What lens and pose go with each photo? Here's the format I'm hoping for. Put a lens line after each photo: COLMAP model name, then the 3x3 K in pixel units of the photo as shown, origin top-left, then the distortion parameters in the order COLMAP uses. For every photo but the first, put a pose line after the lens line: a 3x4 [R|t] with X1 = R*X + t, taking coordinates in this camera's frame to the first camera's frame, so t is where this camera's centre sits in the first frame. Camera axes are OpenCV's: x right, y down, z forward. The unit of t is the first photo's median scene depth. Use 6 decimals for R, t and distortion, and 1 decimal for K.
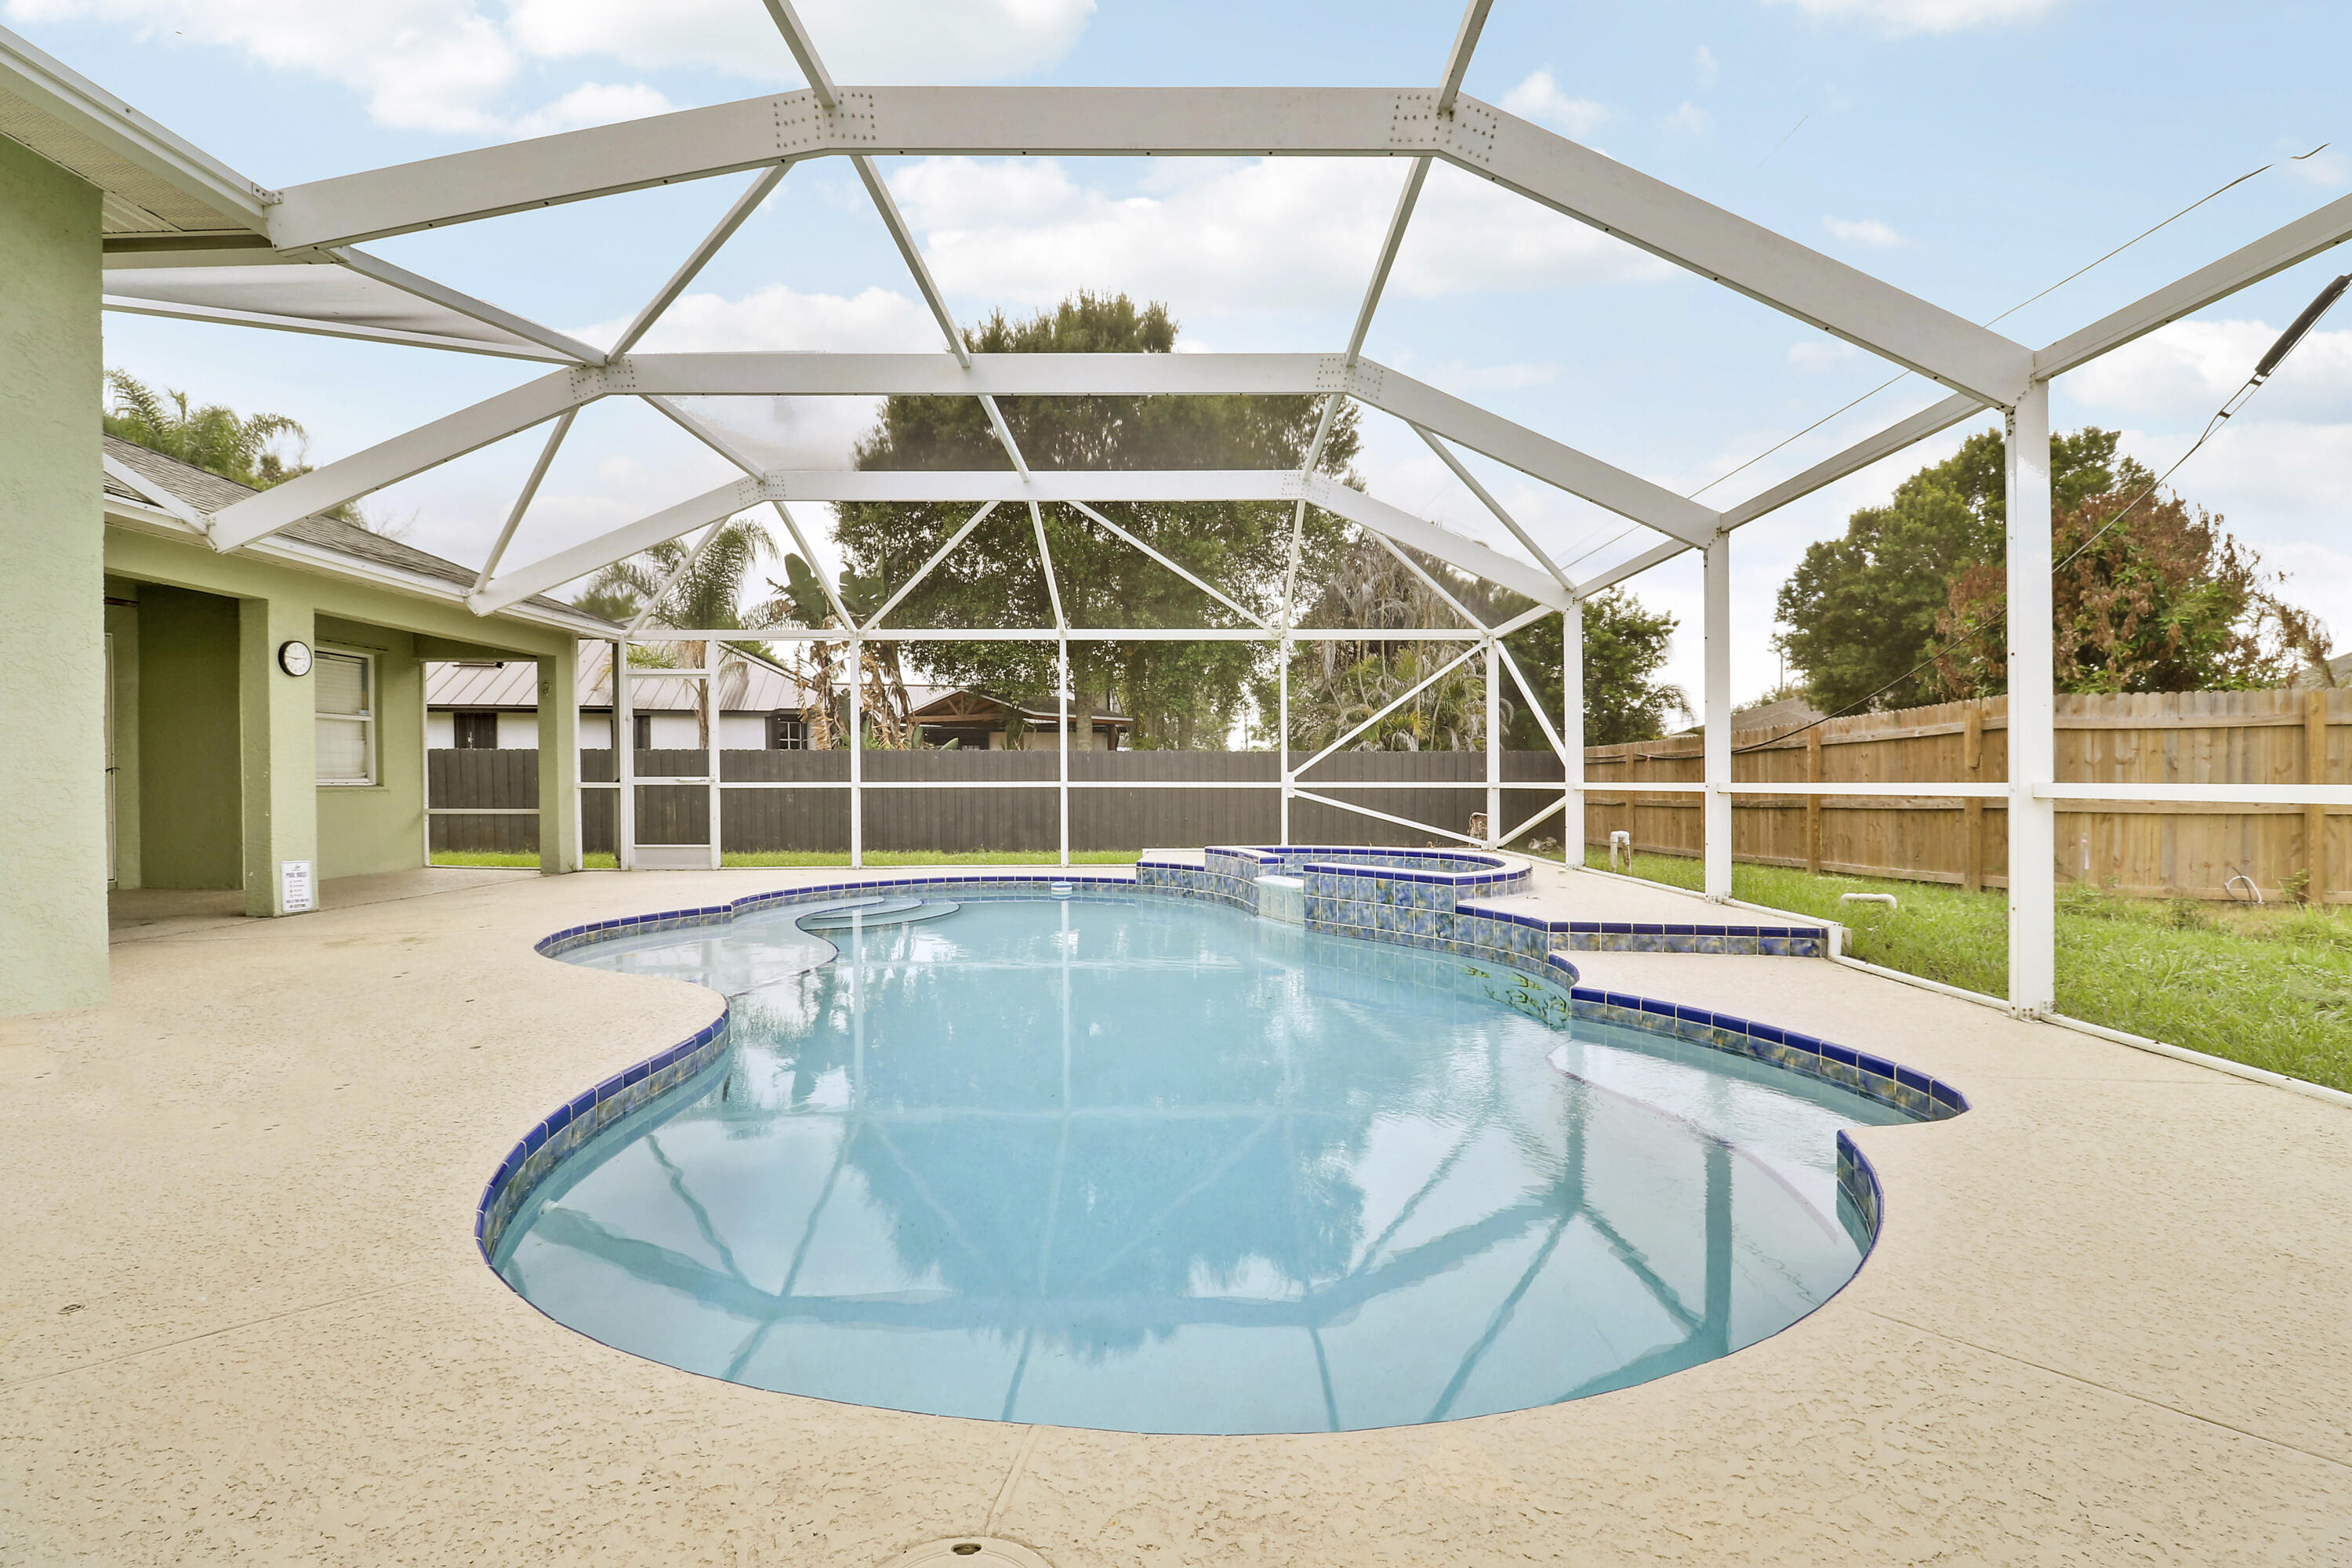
lens RADIAL K [[1085.4, 0, 1186.7], [0, 1085.4, 795.2], [0, 0, 1]] dist [0.024904, -0.027509]
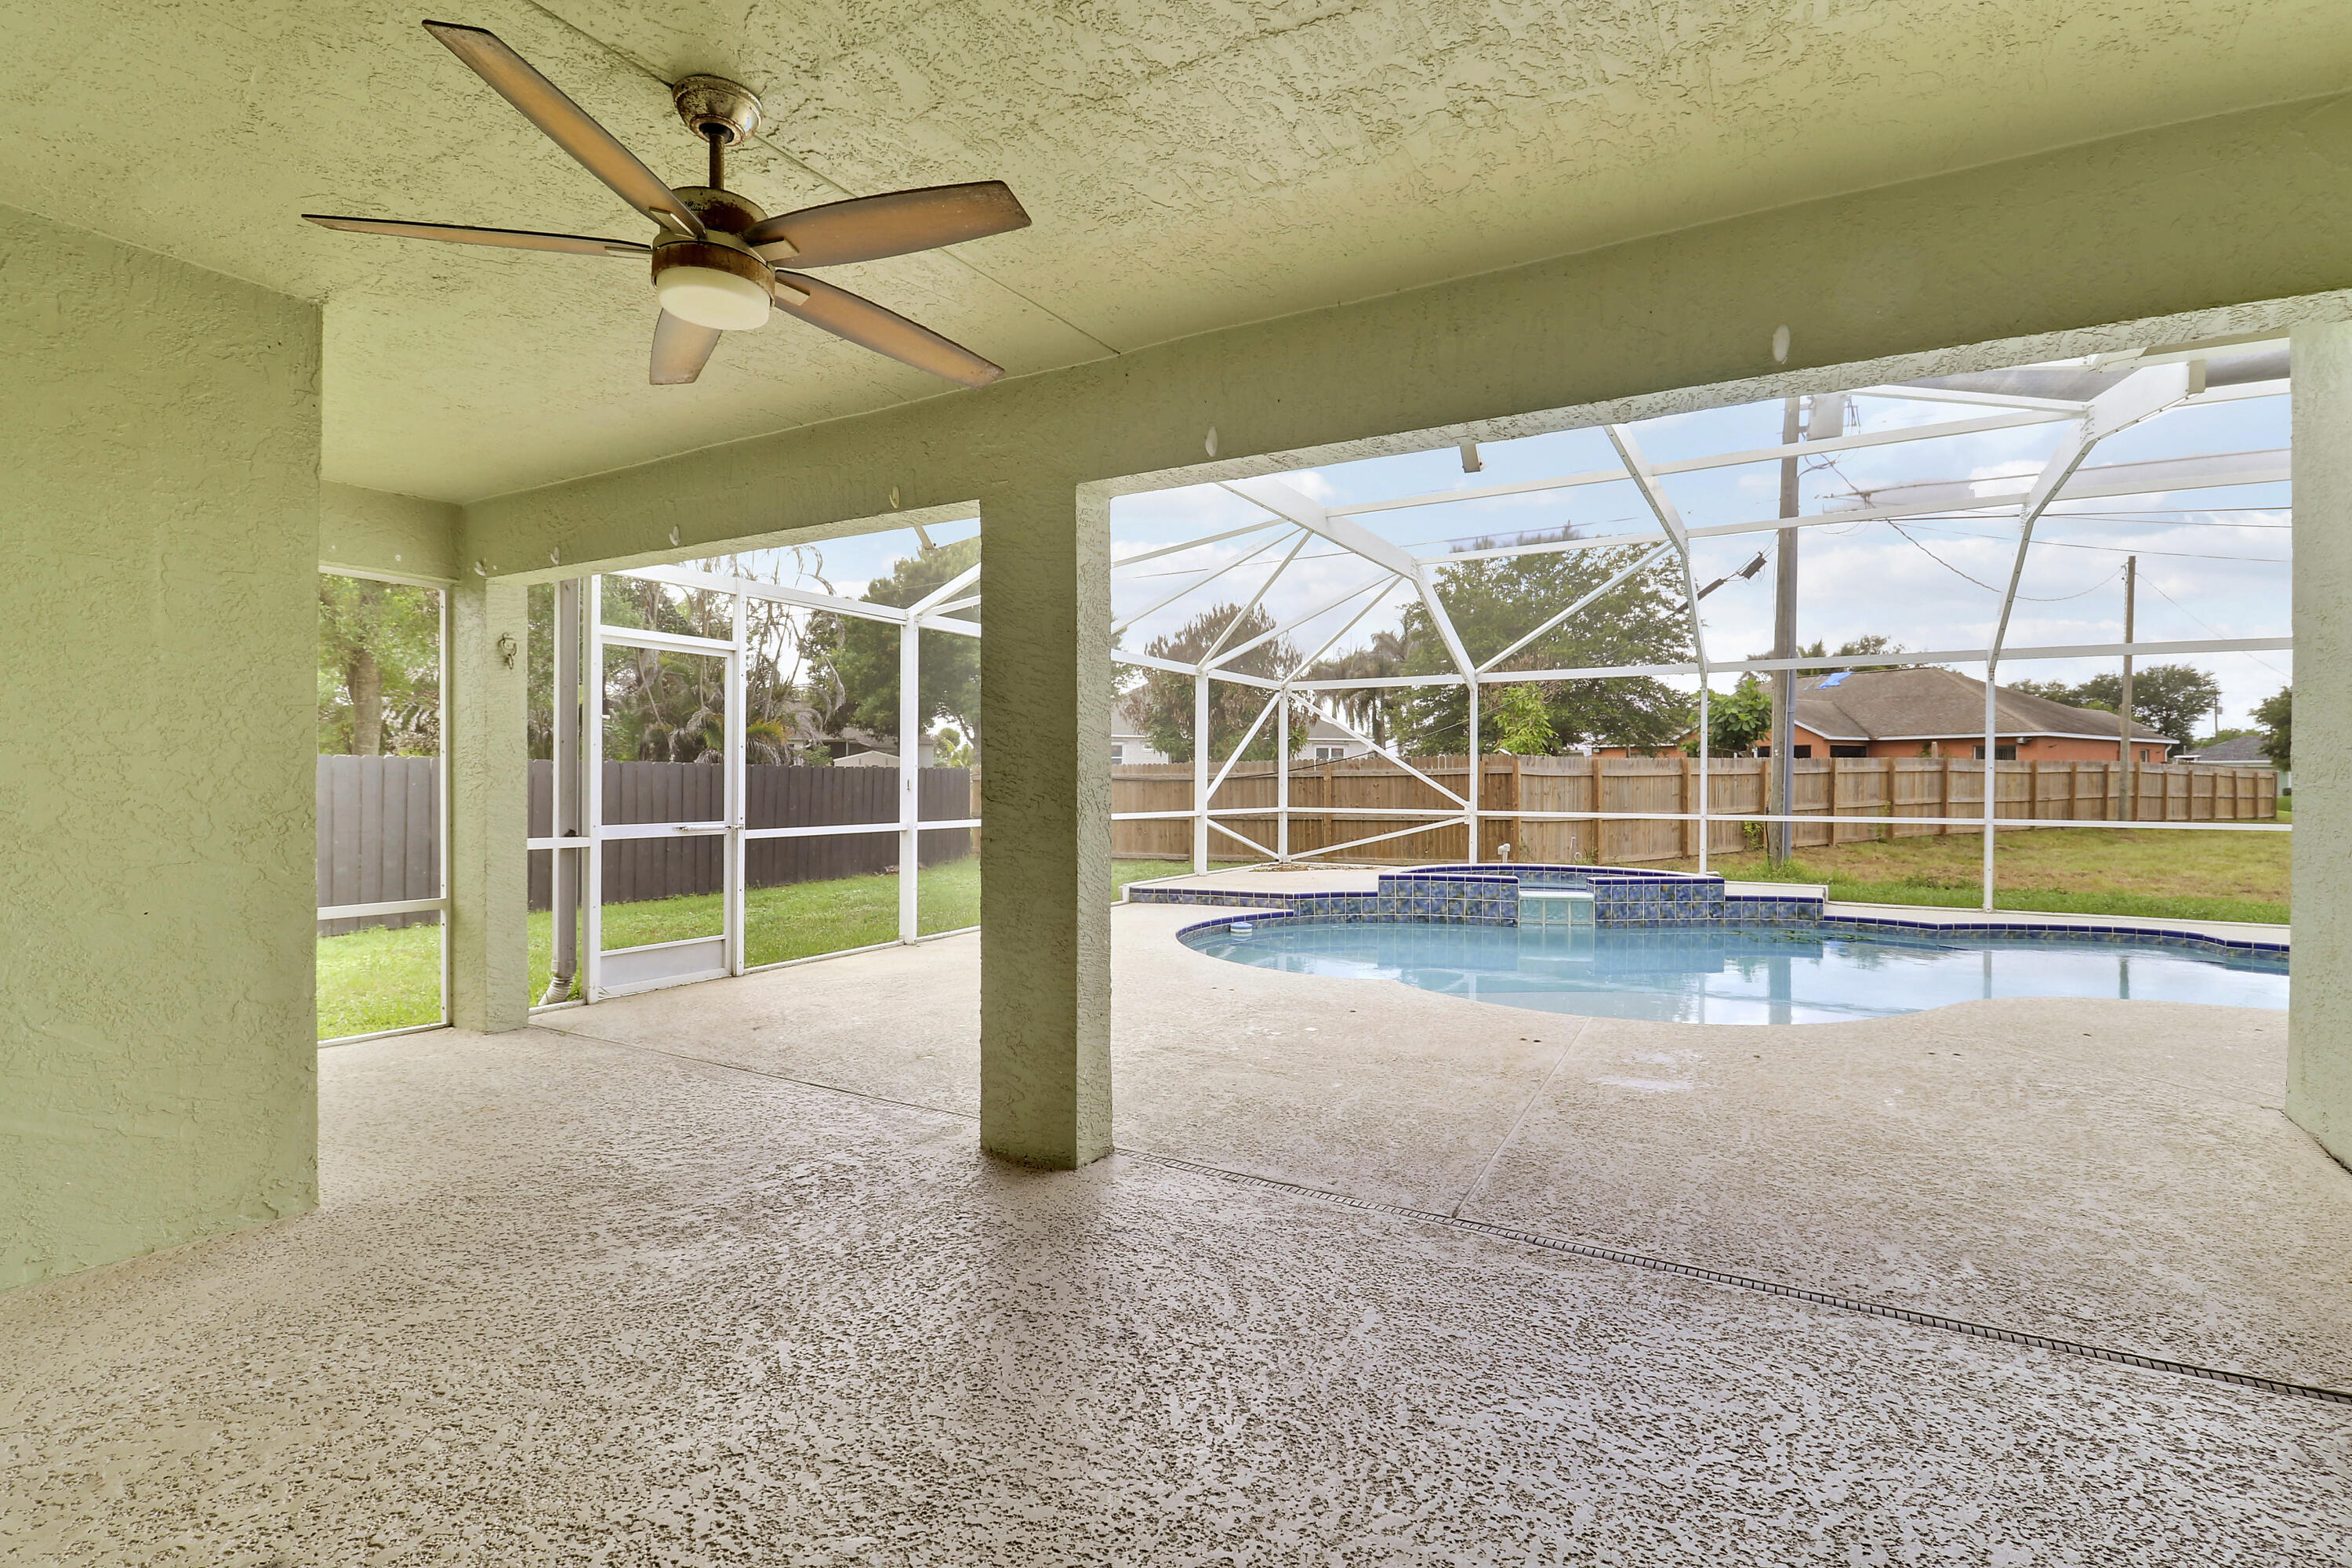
lens RADIAL K [[1101.3, 0, 1180.4], [0, 1101.3, 788.0], [0, 0, 1]] dist [0.005075, -0.012557]
pose [[0.501790, -0.001882, 0.864988, -1.378405], [0.006780, 0.999975, -0.001758, -0.053178], [-0.864963, 0.006747, 0.501790, 0.780881]]
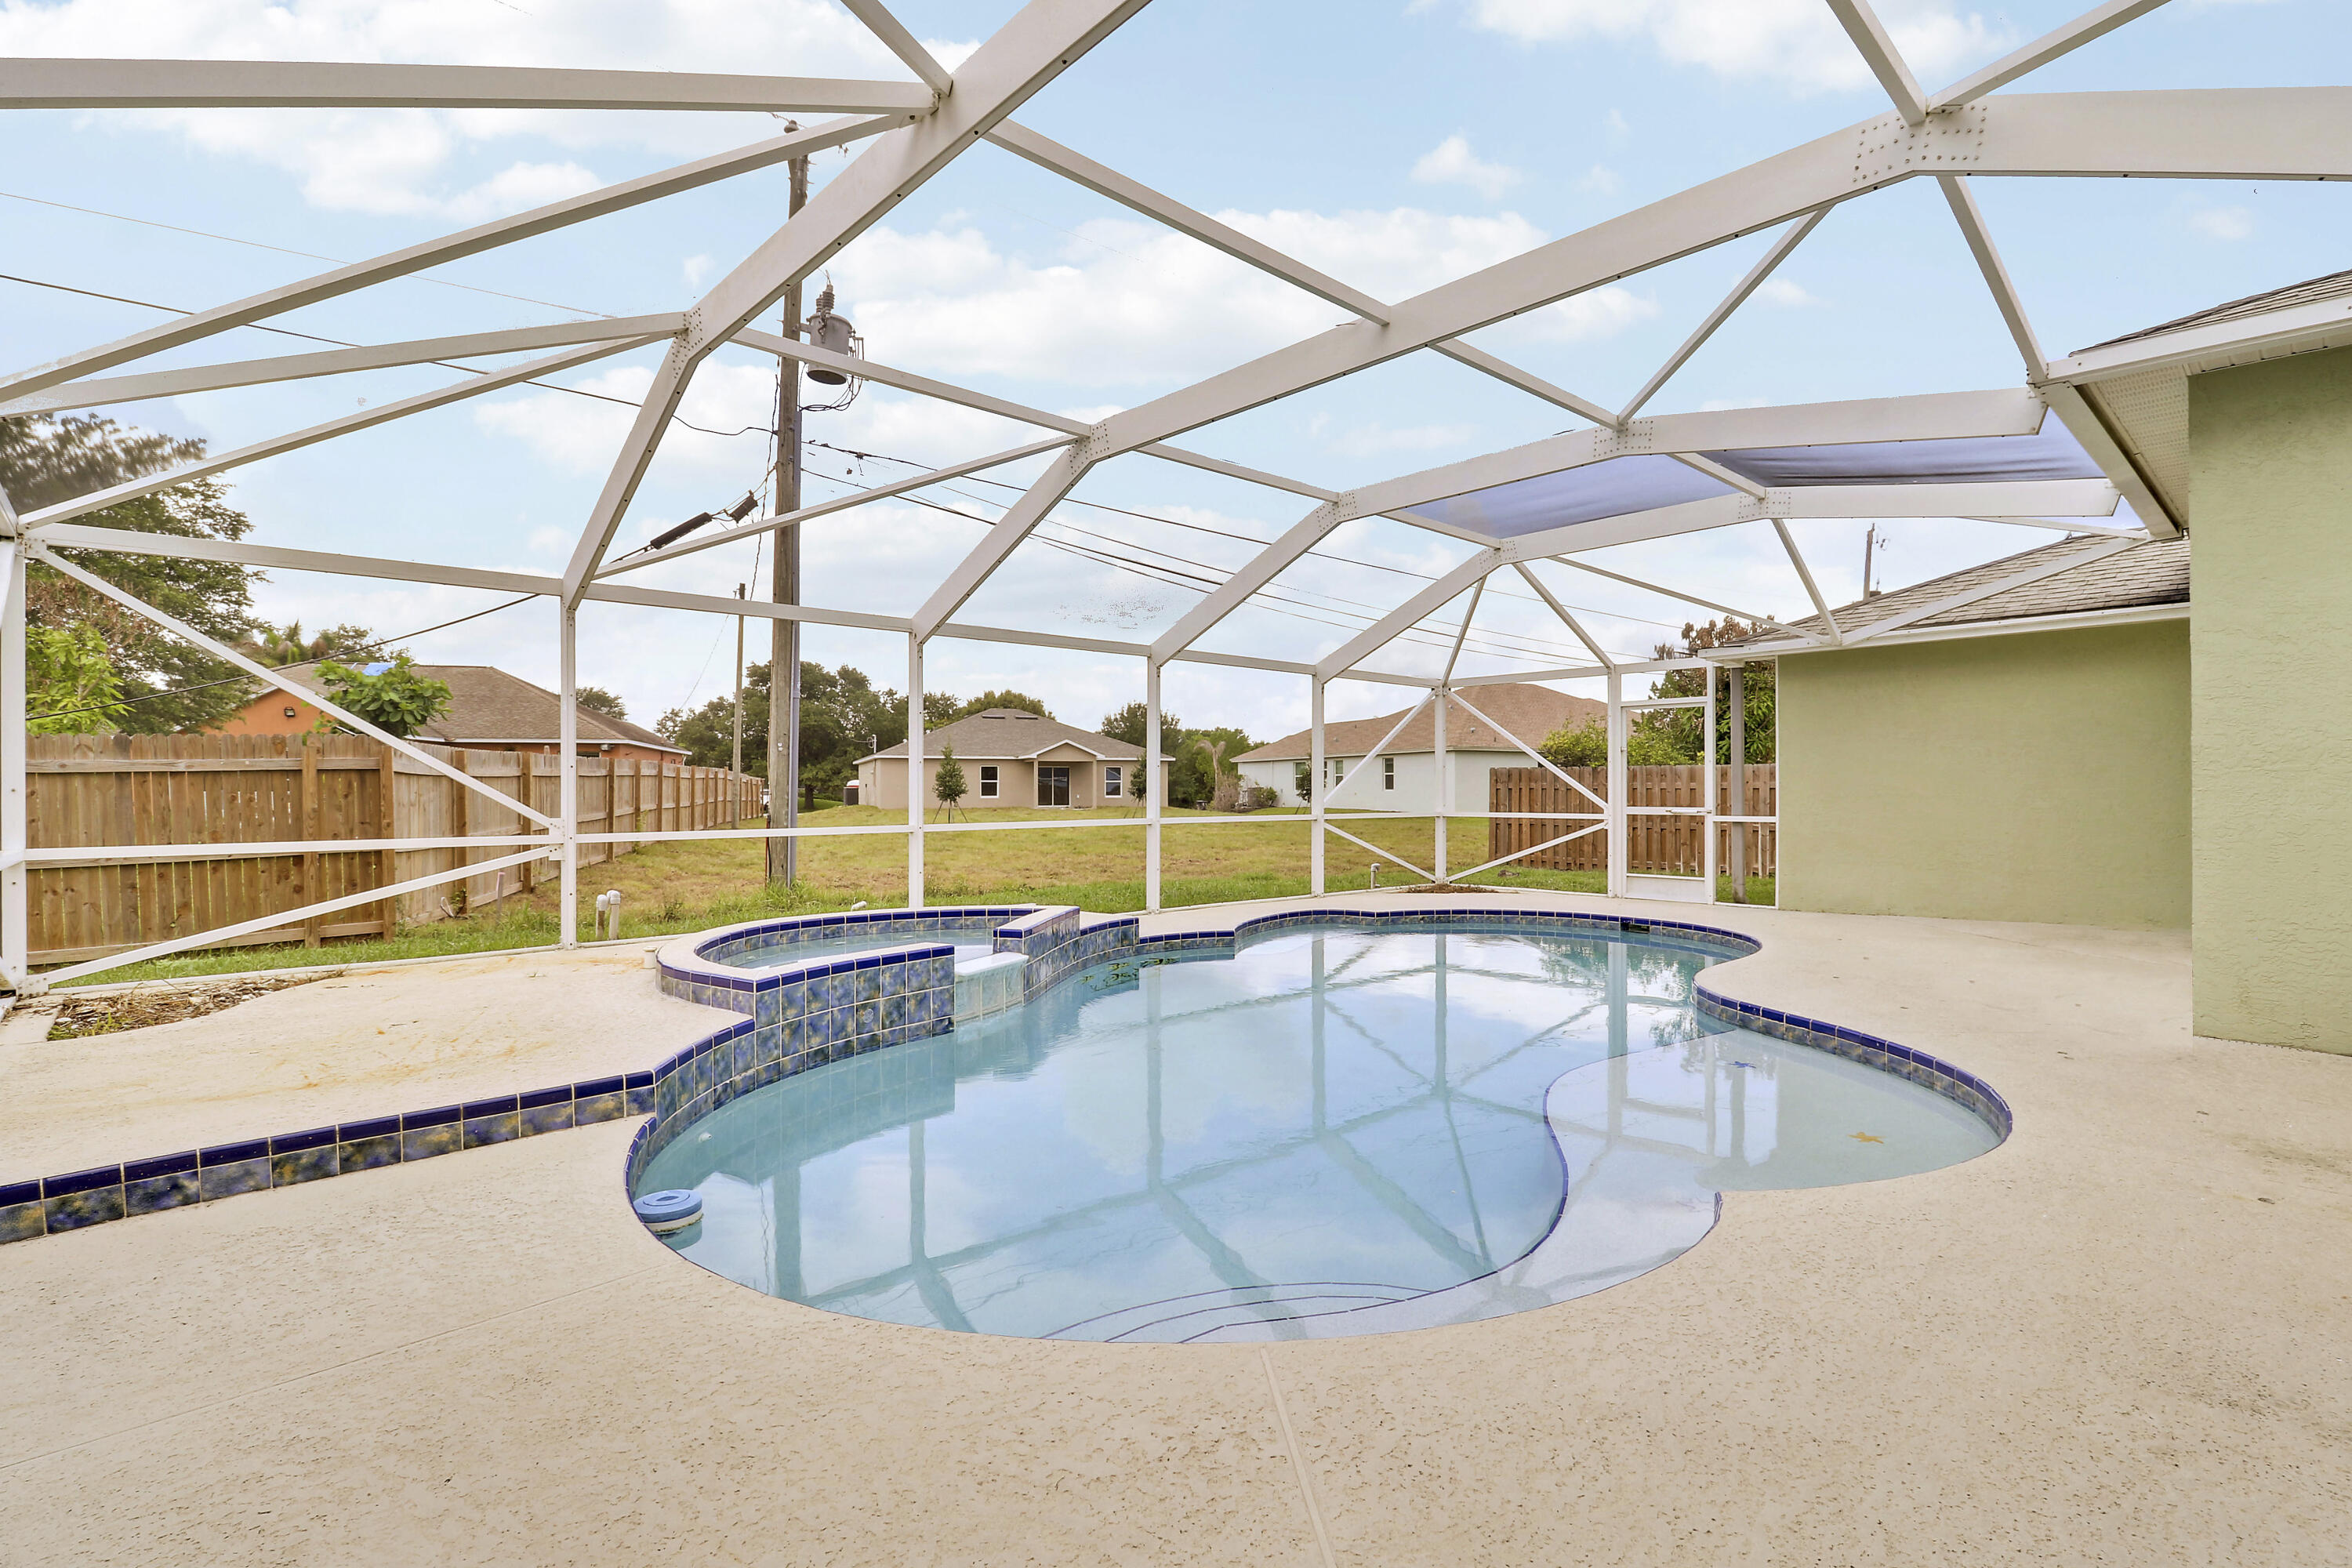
lens RADIAL K [[1100.4, 0, 1176.0], [0, 1100.4, 784.0], [0, 0, 1]] dist [-0.000168, -0.012057]
pose [[-0.682864, 0.008791, 0.730492, -0.633674], [0.015727, 0.999873, 0.002669, -0.054545], [-0.730376, 0.013311, -0.682916, 1.553789]]
